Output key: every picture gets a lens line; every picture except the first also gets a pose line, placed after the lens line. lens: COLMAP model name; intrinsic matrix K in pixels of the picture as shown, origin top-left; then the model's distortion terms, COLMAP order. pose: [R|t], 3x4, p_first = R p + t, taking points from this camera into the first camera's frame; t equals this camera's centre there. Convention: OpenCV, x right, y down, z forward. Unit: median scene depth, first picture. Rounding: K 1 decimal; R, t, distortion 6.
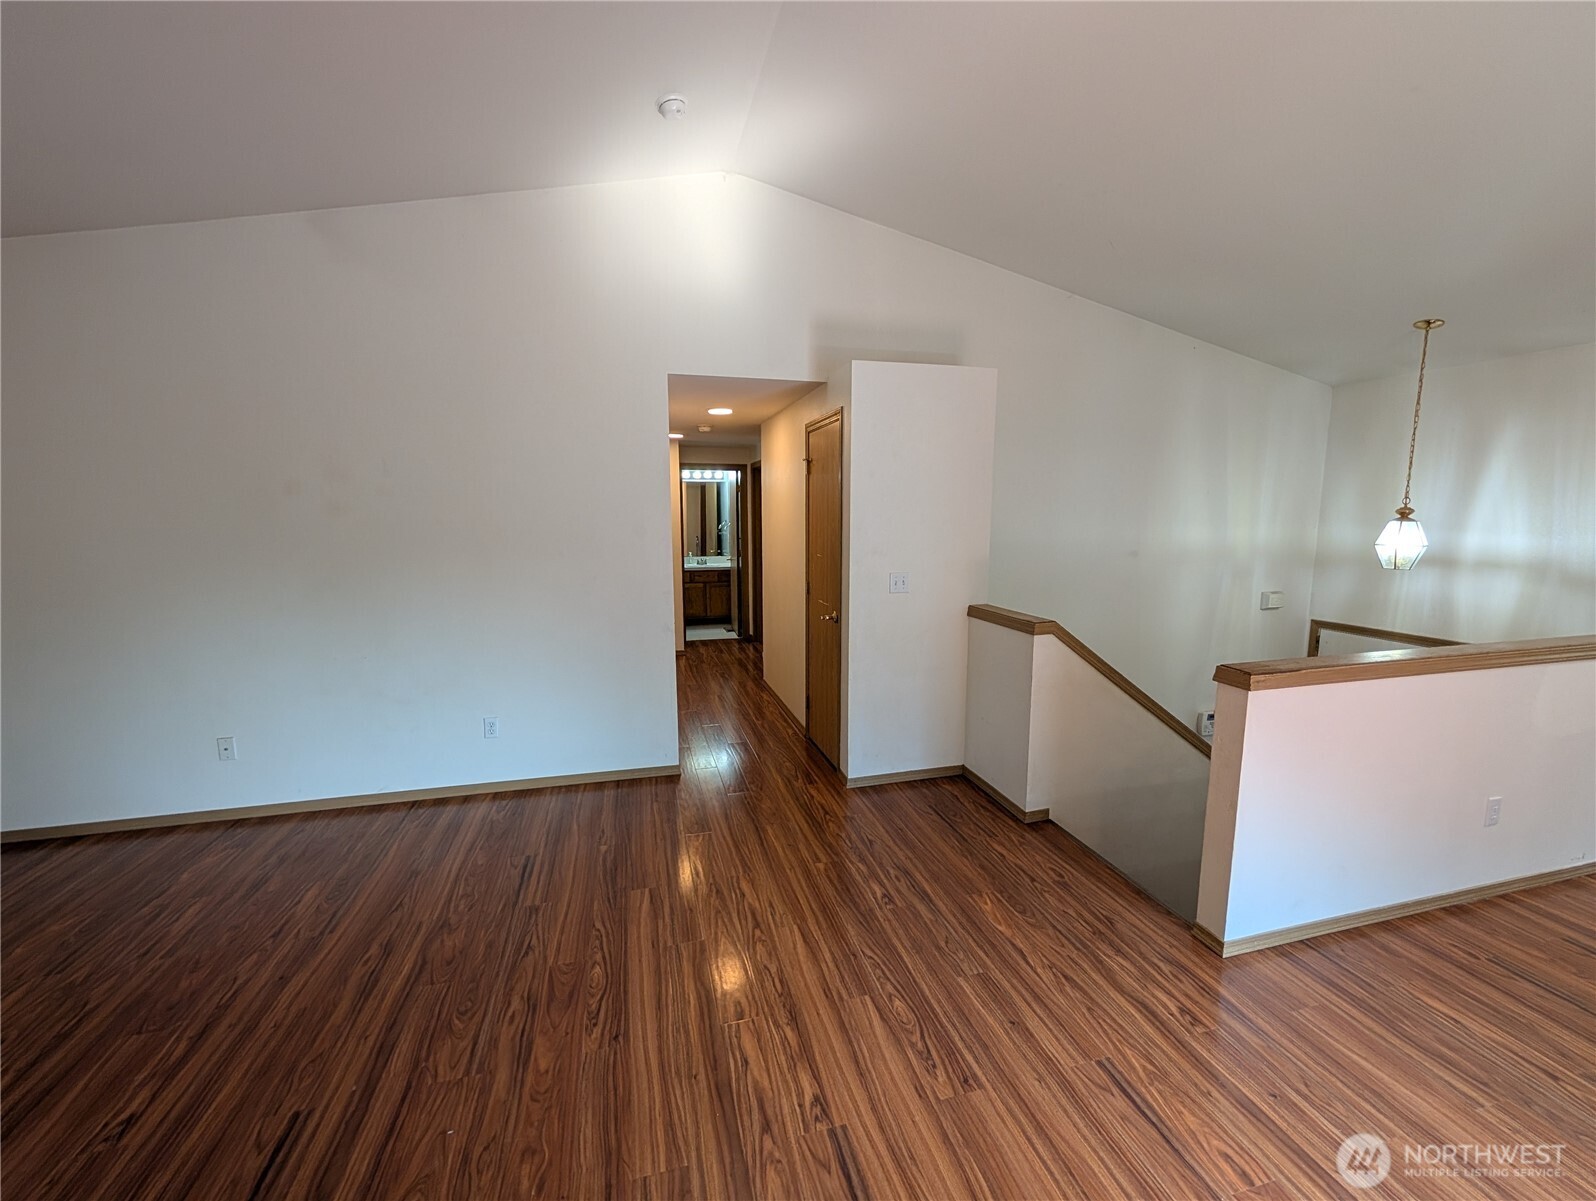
lens RADIAL K [[649.6, 0, 810.3], [0, 649.6, 594.9], [0, 0, 1]] dist [-0.002380, 0.000623]
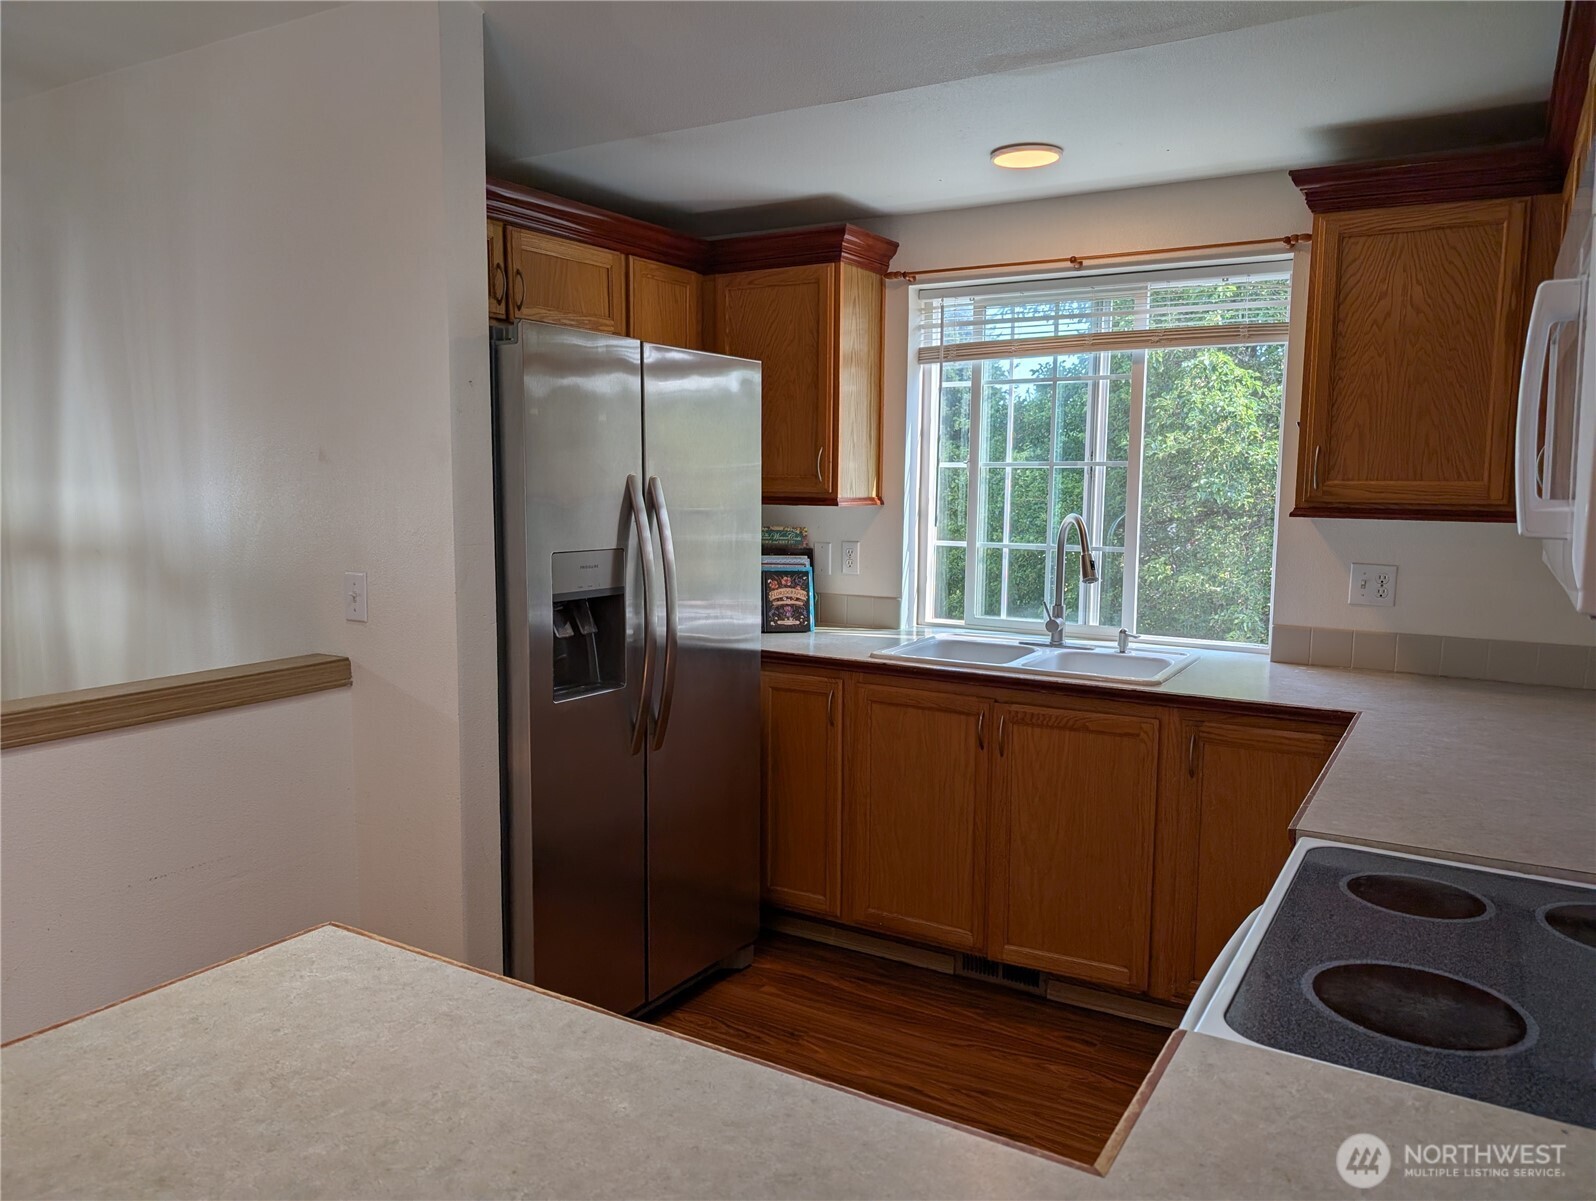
lens RADIAL K [[1145.9, 0, 783.7], [0, 1145.9, 616.2], [0, 0, 1]] dist [0.010464, -0.003794]
pose [[0.727443, -0.081906, 0.681262, 0.953773], [0.084066, 0.996009, 0.029983, 0.016918], [-0.680999, 0.035460, 0.731425, 0.080312]]
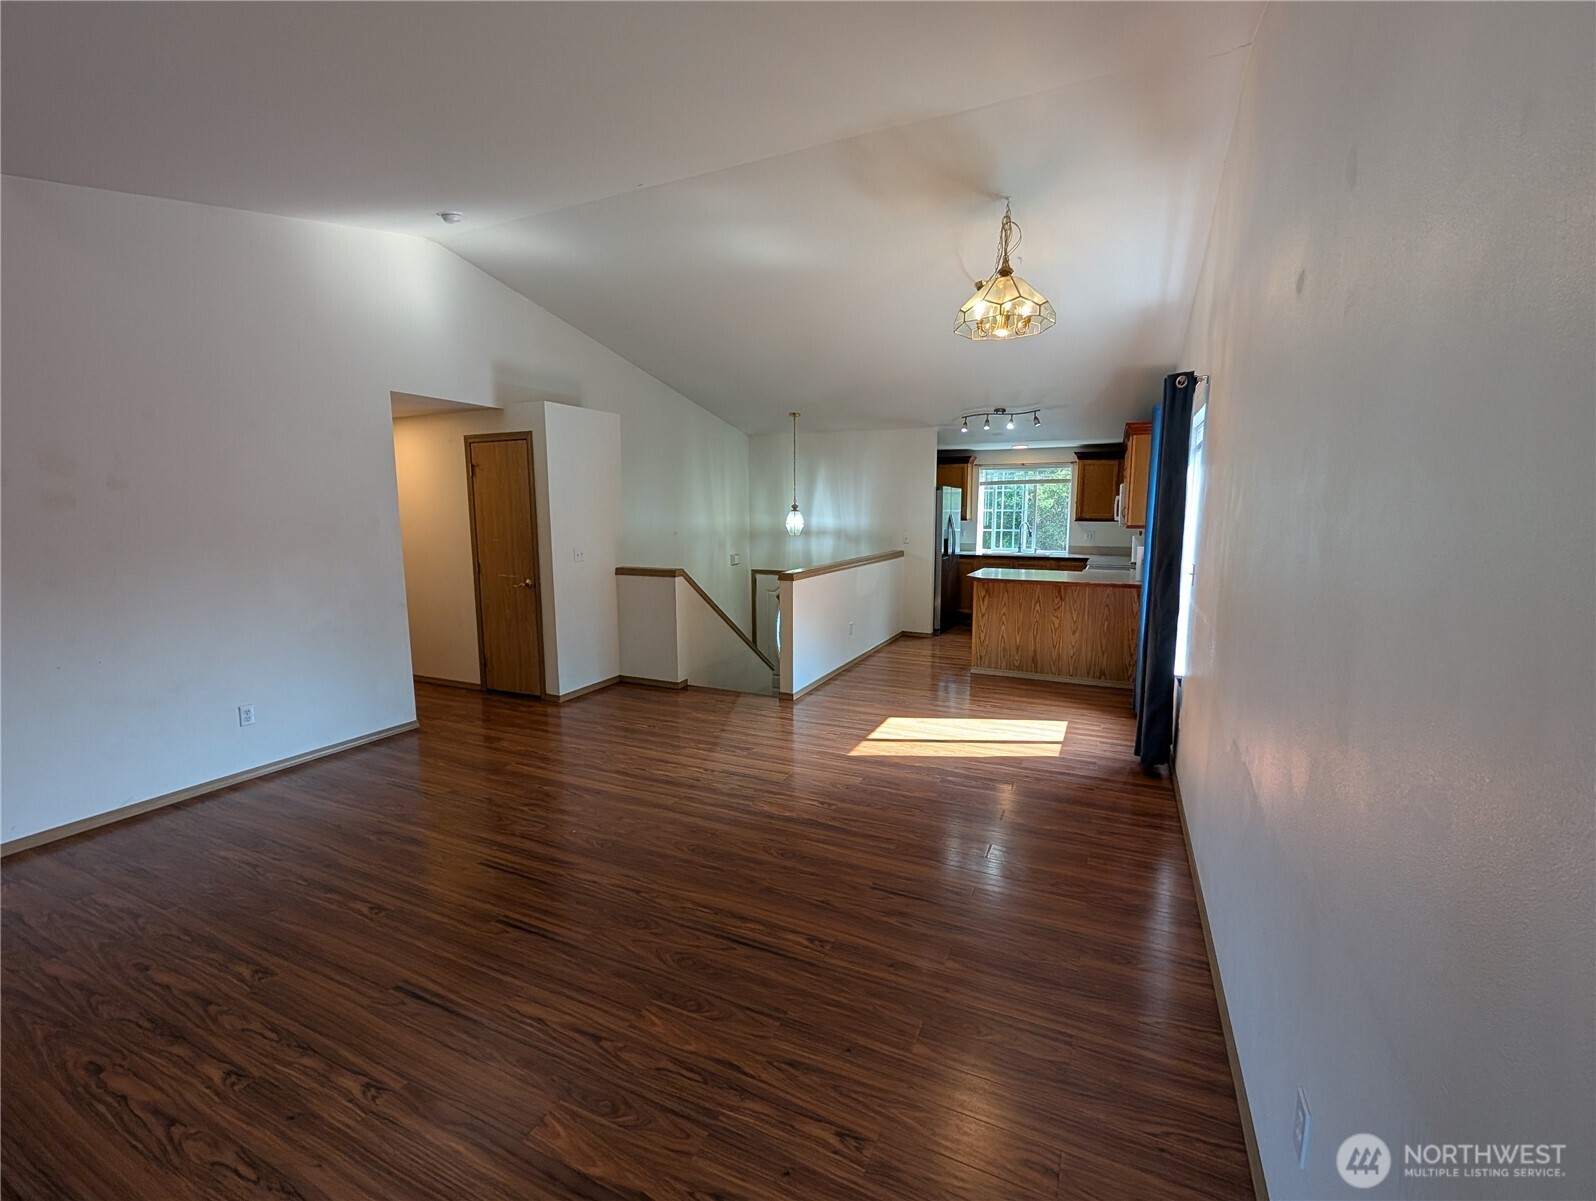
lens RADIAL K [[649.6, 0, 806.8], [0, 649.6, 608.8], [0, 0, 1]] dist [-0.002380, 0.000623]
pose [[0.641834, -0.118243, 0.757673, -0.659652], [0.102801, 0.992389, 0.067790, 0.055794], [-0.759922, 0.034380, 0.649105, -0.341745]]
